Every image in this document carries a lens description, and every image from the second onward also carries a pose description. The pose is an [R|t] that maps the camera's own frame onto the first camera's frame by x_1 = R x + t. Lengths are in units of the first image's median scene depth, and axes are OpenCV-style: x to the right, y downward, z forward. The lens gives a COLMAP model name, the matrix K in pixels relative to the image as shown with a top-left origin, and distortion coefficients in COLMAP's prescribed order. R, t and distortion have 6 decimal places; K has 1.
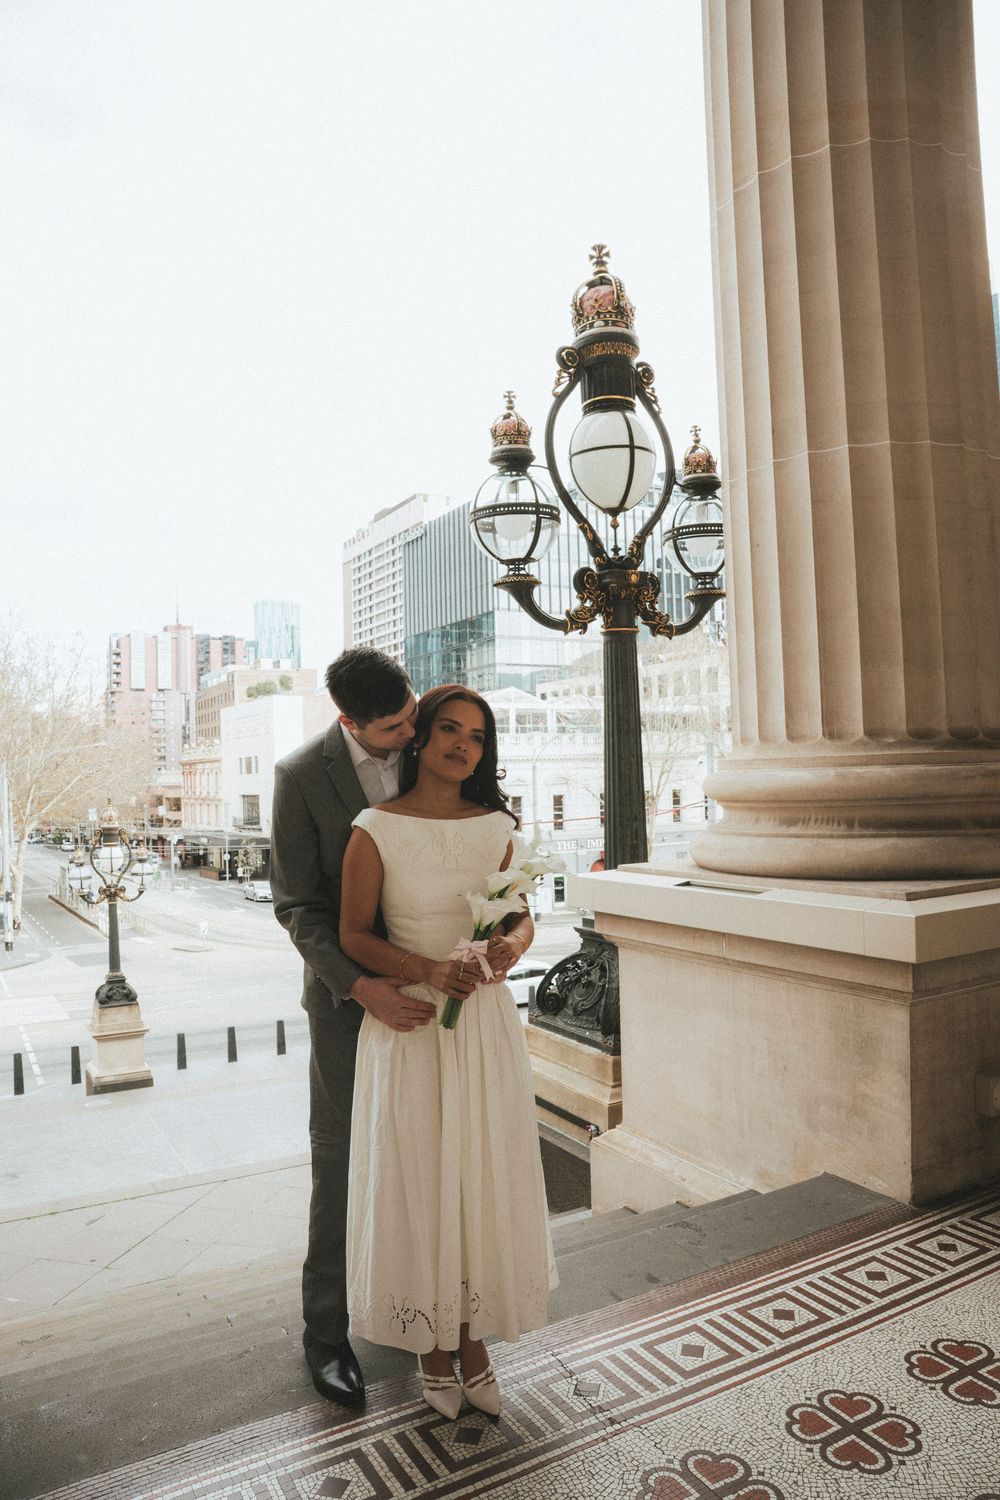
lens RADIAL K [[1052.2, 0, 500.0], [0, 1052.2, 750.0], [0, 0, 1]] dist [-0.085180, 0.002054]
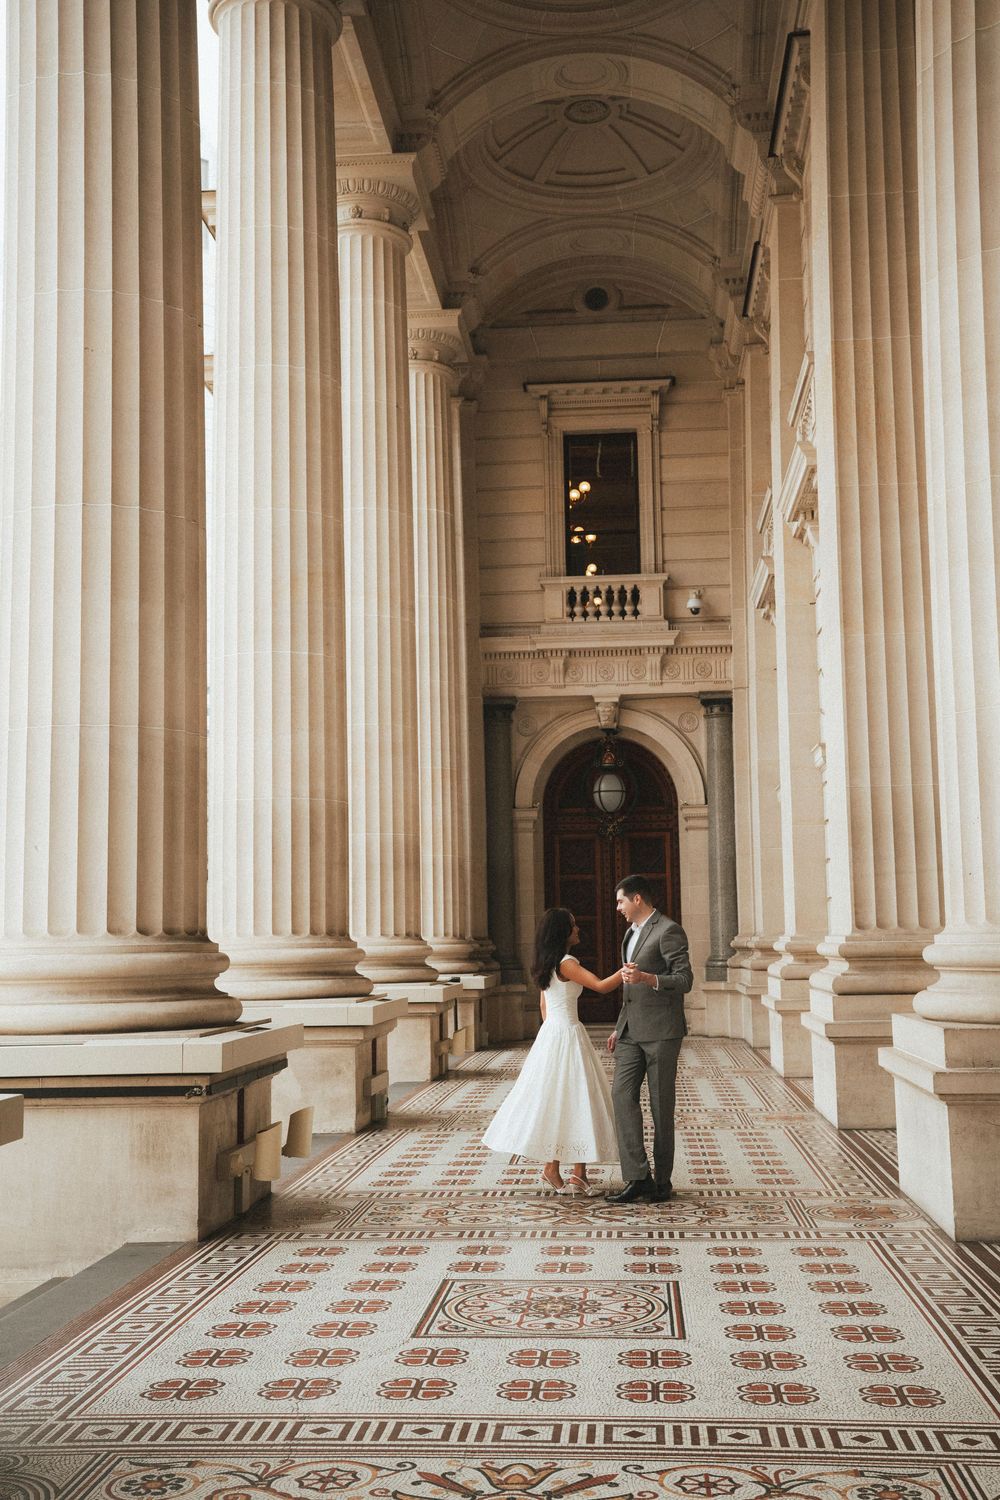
lens RADIAL K [[1669.2, 0, 500.0], [0, 1669.2, 750.0], [0, 0, 1]] dist [0.007677, 0.008835]
pose [[0.565138, 0.109185, 0.817740, -1.451768], [-0.007986, 0.991881, -0.126917, 0.028266], [-0.824958, 0.065196, 0.561421, -0.823344]]
